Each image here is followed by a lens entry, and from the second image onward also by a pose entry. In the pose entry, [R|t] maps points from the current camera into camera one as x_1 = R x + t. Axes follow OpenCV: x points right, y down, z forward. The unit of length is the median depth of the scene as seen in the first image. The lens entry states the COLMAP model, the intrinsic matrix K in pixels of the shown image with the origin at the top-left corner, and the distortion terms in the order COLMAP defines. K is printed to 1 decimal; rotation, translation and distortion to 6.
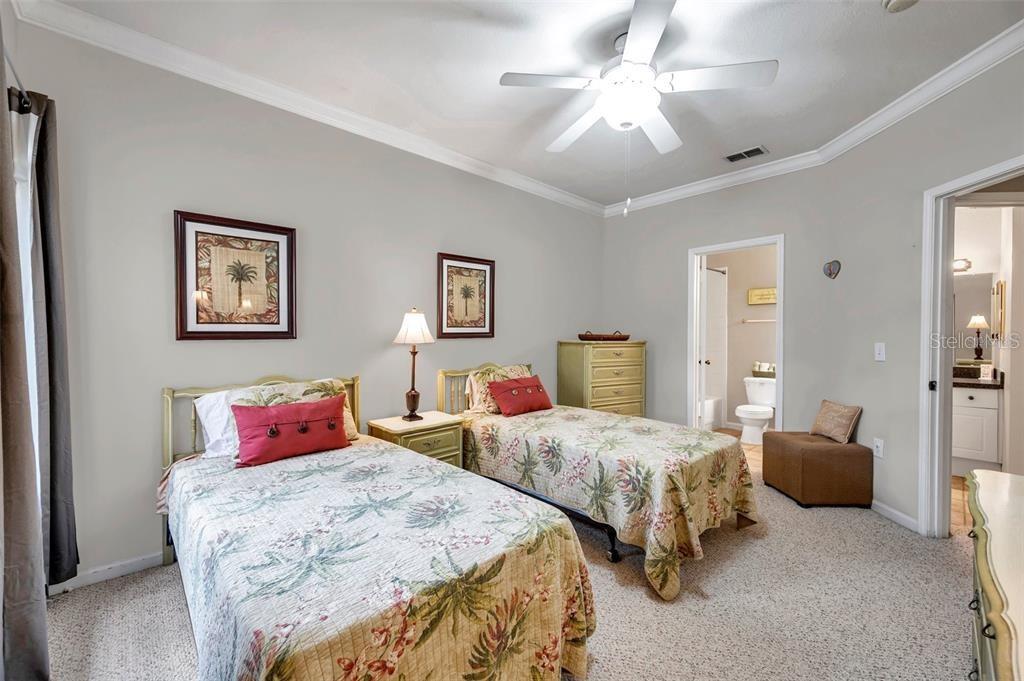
lens RADIAL K [[406.3, 0, 514.3], [0, 406.3, 340.9], [0, 0, 1]] dist [-0.002295, 0.000467]
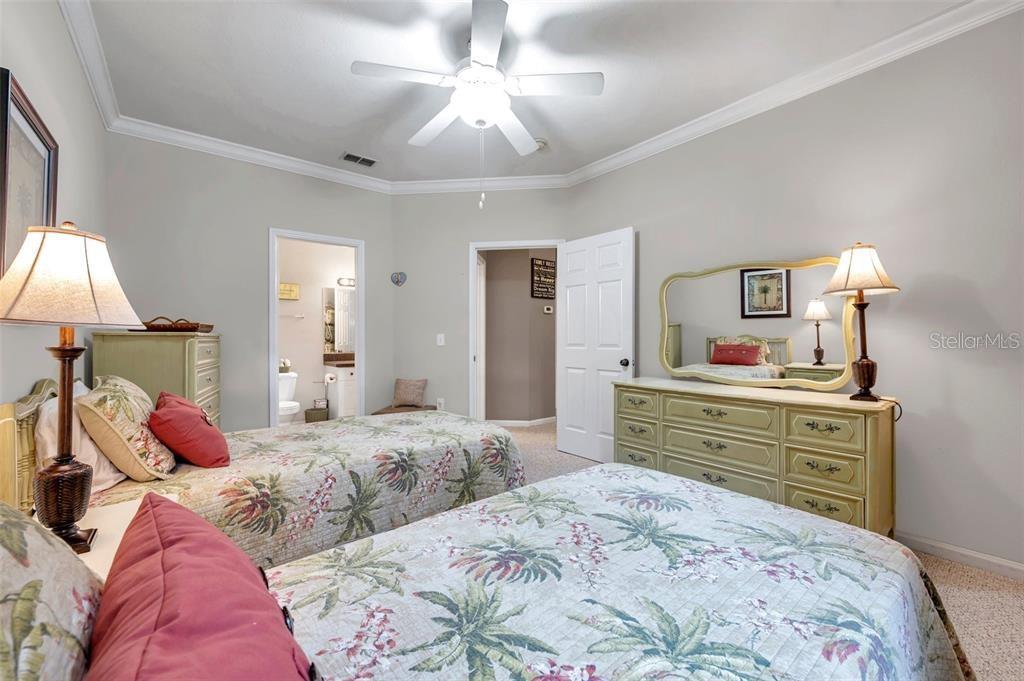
lens RADIAL K [[406.3, 0, 508.8], [0, 406.3, 346.8], [0, 0, 1]] dist [-0.002295, 0.000467]
pose [[0.083998, -0.022330, 0.996216, -0.630434], [0.009465, 0.999722, 0.021611, 0.023001], [-0.996421, 0.007614, 0.084186, 0.676942]]
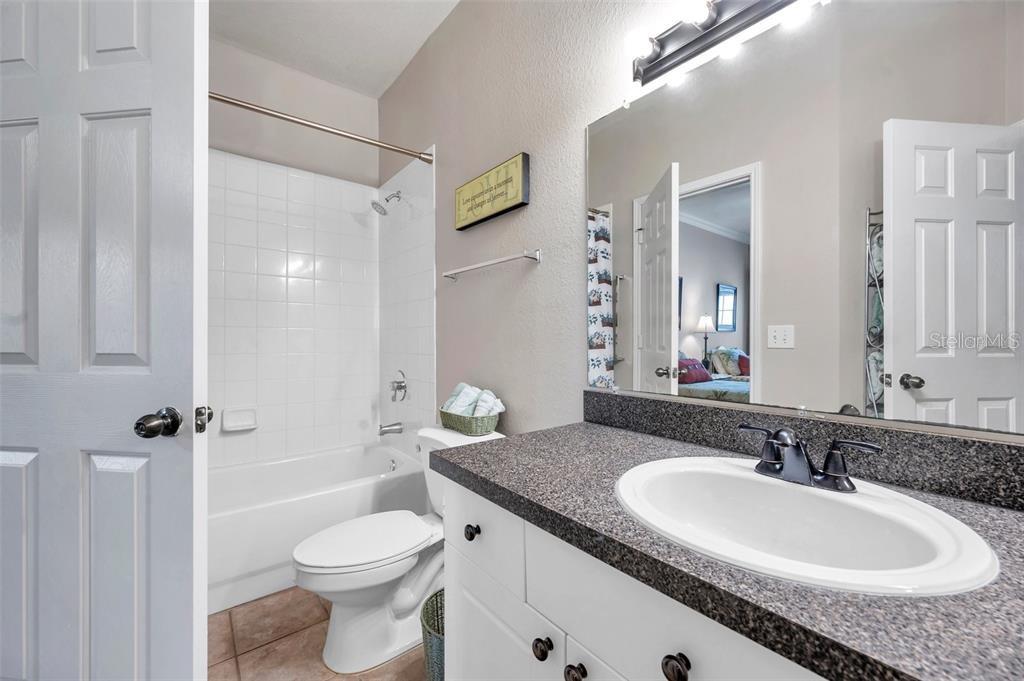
lens RADIAL K [[406.3, 0, 512.4], [0, 406.3, 342.0], [0, 0, 1]] dist [-0.002295, 0.000467]
pose [[0.996070, -0.001509, -0.088556, 1.346881], [0.001156, 0.999991, -0.004045, 0.034480], [0.088562, 0.003927, 0.996063, 1.277158]]
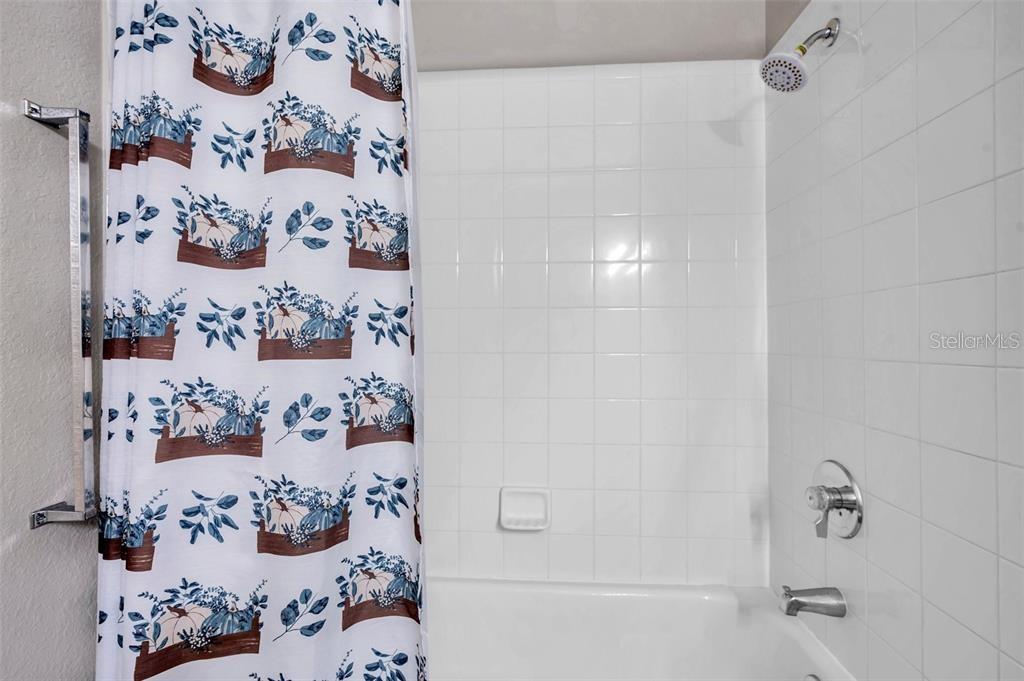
lens RADIAL K [[457.3, 0, 507.3], [0, 457.3, 340.4], [0, 0, 1]] dist [-0.003700, -0.000436]
pose [[0.677008, -0.003808, -0.735965, 1.095571], [0.000492, 0.999989, -0.004722, -0.018705], [0.735975, 0.002835, 0.677003, 1.695464]]
